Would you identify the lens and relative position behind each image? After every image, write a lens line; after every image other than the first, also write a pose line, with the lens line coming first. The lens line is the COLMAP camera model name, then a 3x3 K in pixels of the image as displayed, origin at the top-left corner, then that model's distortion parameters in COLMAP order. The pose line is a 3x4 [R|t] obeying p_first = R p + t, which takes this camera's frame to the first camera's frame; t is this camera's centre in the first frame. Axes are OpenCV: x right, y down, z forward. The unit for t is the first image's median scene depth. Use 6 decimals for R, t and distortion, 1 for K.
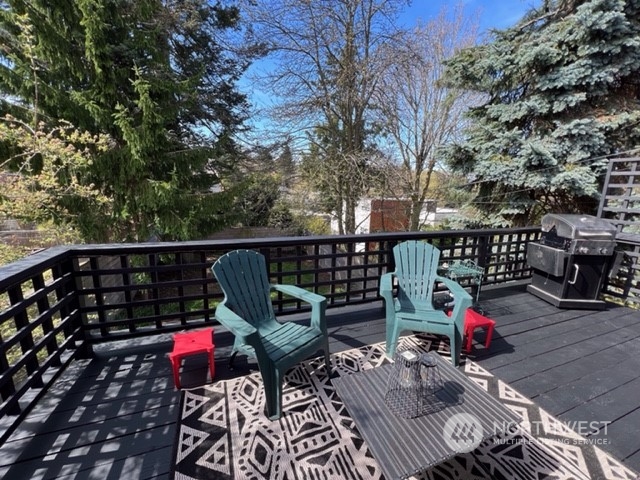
lens RADIAL K [[254.7, 0, 320.0], [0, 254.7, 240.0], [0, 0, 1]] dist [-0.000284, -0.000575]
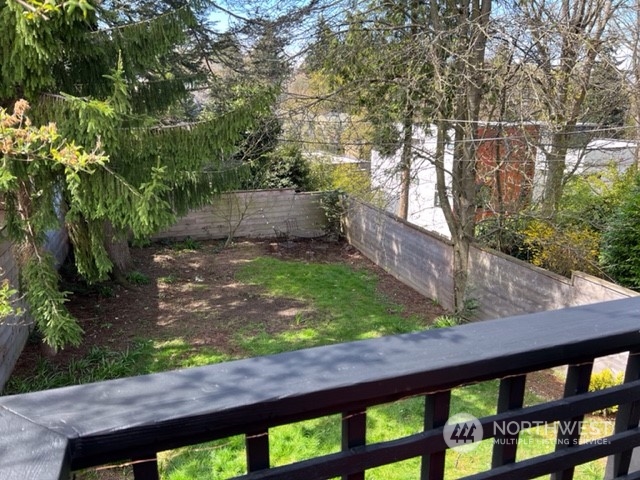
lens RADIAL K [[486.6, 0, 320.0], [0, 486.6, 240.0], [0, 0, 1]] dist [-0.002013, -0.001718]
pose [[0.999515, -0.026064, -0.017034, -0.488951], [0.027142, 0.997421, 0.066449, -0.082872], [0.015258, -0.066879, 0.997644, 0.399130]]
